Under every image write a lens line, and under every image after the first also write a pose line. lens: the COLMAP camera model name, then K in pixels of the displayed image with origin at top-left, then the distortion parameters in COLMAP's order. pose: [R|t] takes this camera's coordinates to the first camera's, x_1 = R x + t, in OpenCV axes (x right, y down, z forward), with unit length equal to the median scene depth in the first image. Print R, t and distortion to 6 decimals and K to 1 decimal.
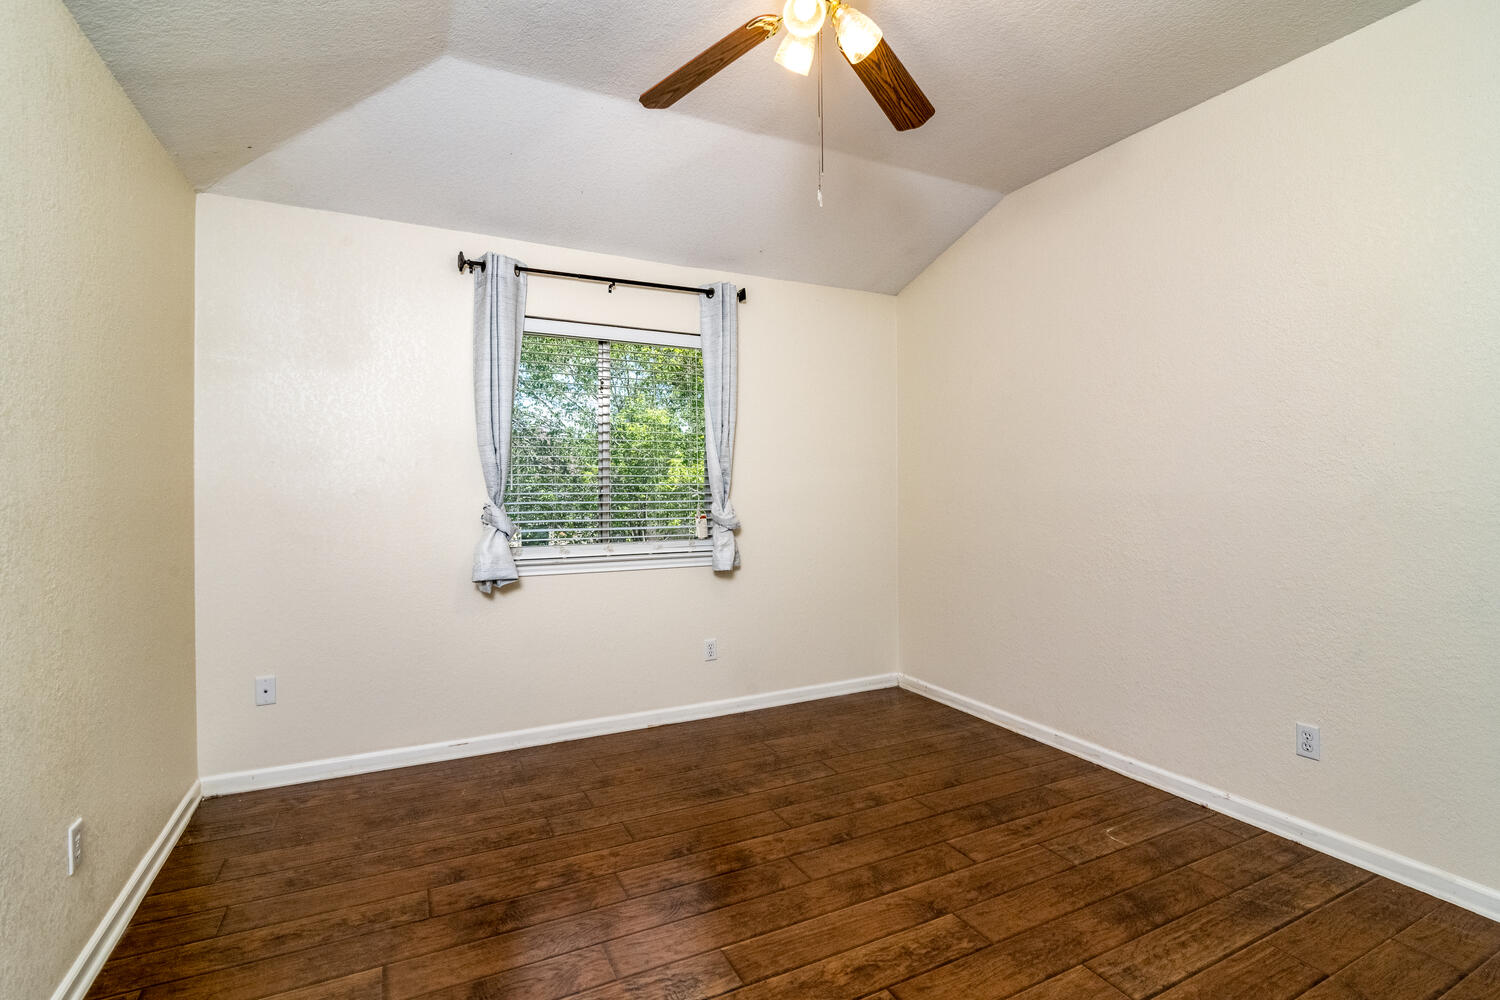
lens RADIAL K [[693.2, 0, 745.6], [0, 693.2, 493.2], [0, 0, 1]] dist [-0.019729, -0.000308]
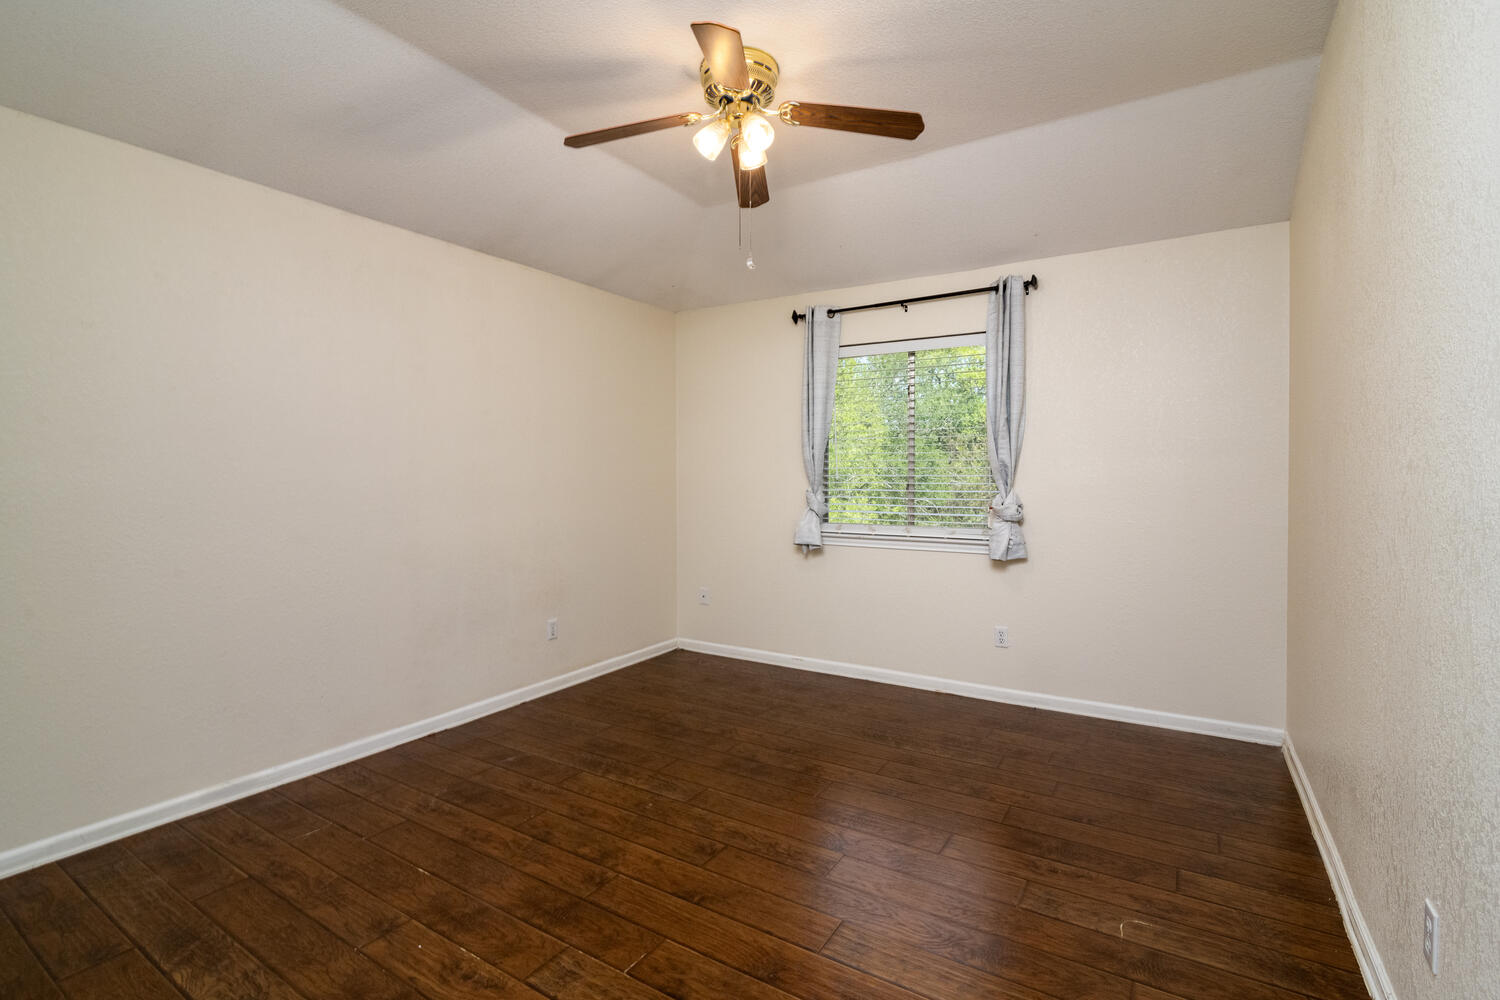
lens RADIAL K [[693.2, 0, 743.8], [0, 693.2, 496.3], [0, 0, 1]] dist [-0.019729, -0.000308]
pose [[0.523680, 0.029774, -0.851394, 0.759428], [-0.012442, 0.999550, 0.027302, -0.007092], [0.851824, -0.003704, 0.523815, 0.170588]]
